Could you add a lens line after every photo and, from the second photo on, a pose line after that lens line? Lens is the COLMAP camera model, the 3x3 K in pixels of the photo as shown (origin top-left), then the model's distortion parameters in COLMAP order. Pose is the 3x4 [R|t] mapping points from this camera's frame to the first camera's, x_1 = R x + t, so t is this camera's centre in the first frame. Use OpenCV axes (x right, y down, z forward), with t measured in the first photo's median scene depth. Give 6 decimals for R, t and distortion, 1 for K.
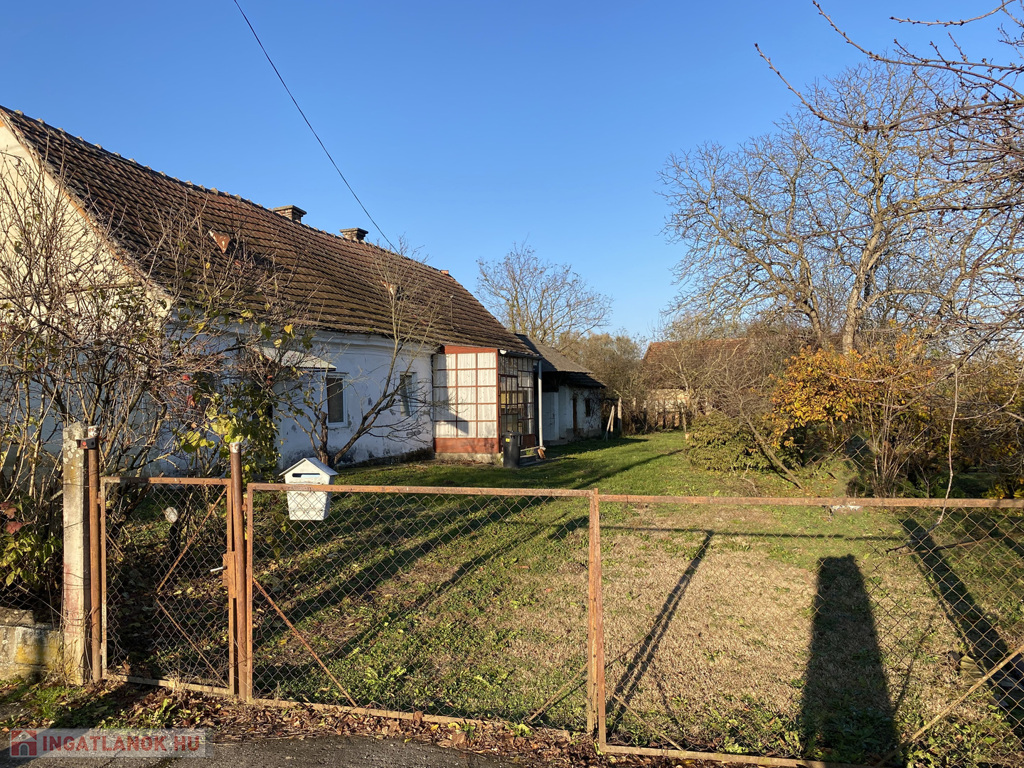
lens RADIAL K [[777.1, 0, 512.8], [0, 777.1, 390.2], [0, 0, 1]] dist [0.005167, 0.001034]
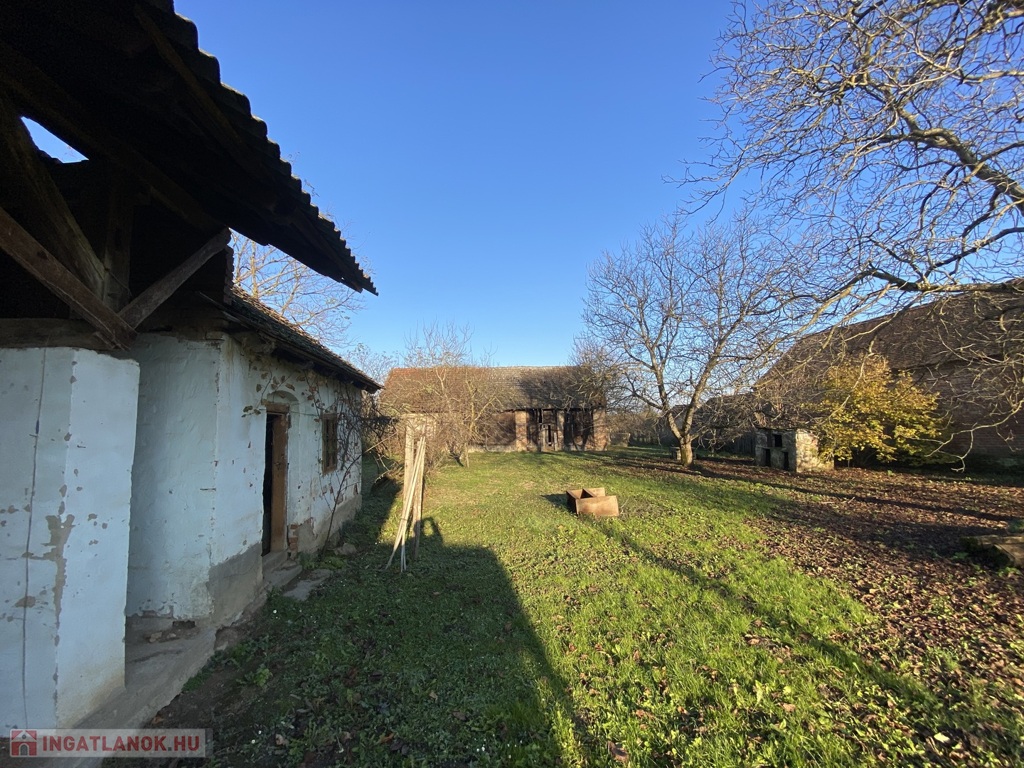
lens RADIAL K [[412.7, 0, 509.2], [0, 412.7, 392.8], [0, 0, 1]] dist [-0.000366, -0.000155]
pose [[0.884629, 0.041602, 0.464436, 0.154193], [-0.018701, 0.998376, -0.053810, 0.017537], [-0.465920, 0.038916, 0.883971, 1.537653]]
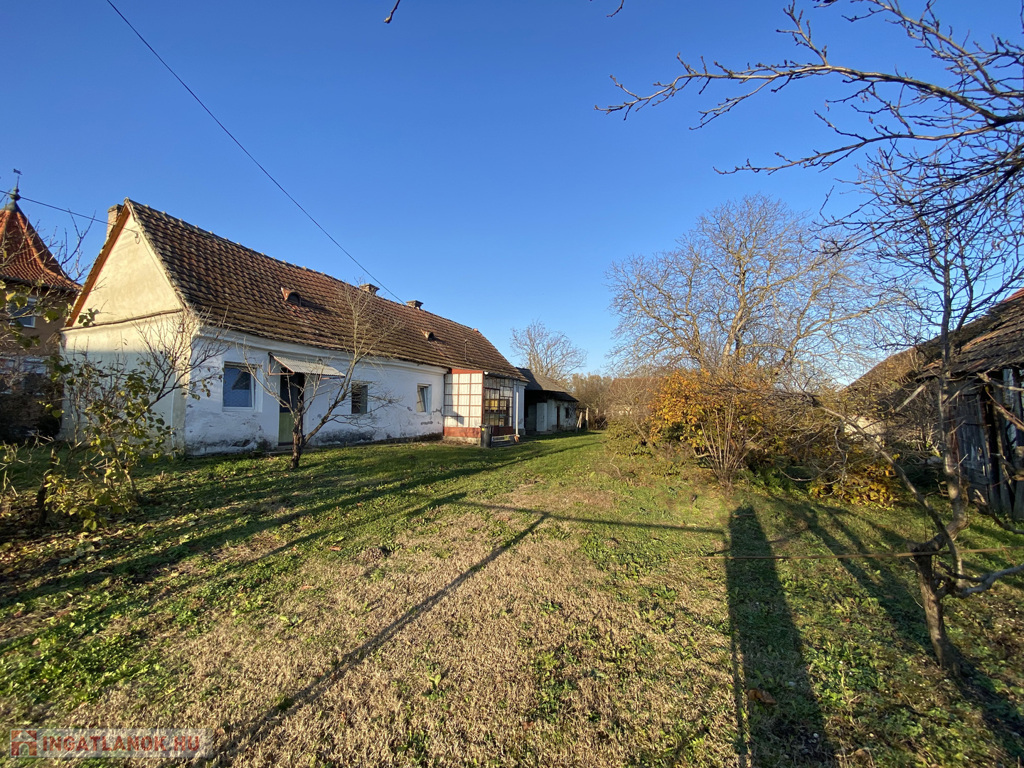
lens RADIAL K [[407.8, 0, 515.1], [0, 407.8, 381.9], [0, 0, 1]] dist [0.023224, -0.021573]
pose [[0.995615, 0.023842, -0.090455, 0.118200], [-0.028782, 0.998142, -0.053703, 0.010807], [0.089006, 0.056071, 0.994452, 0.181508]]
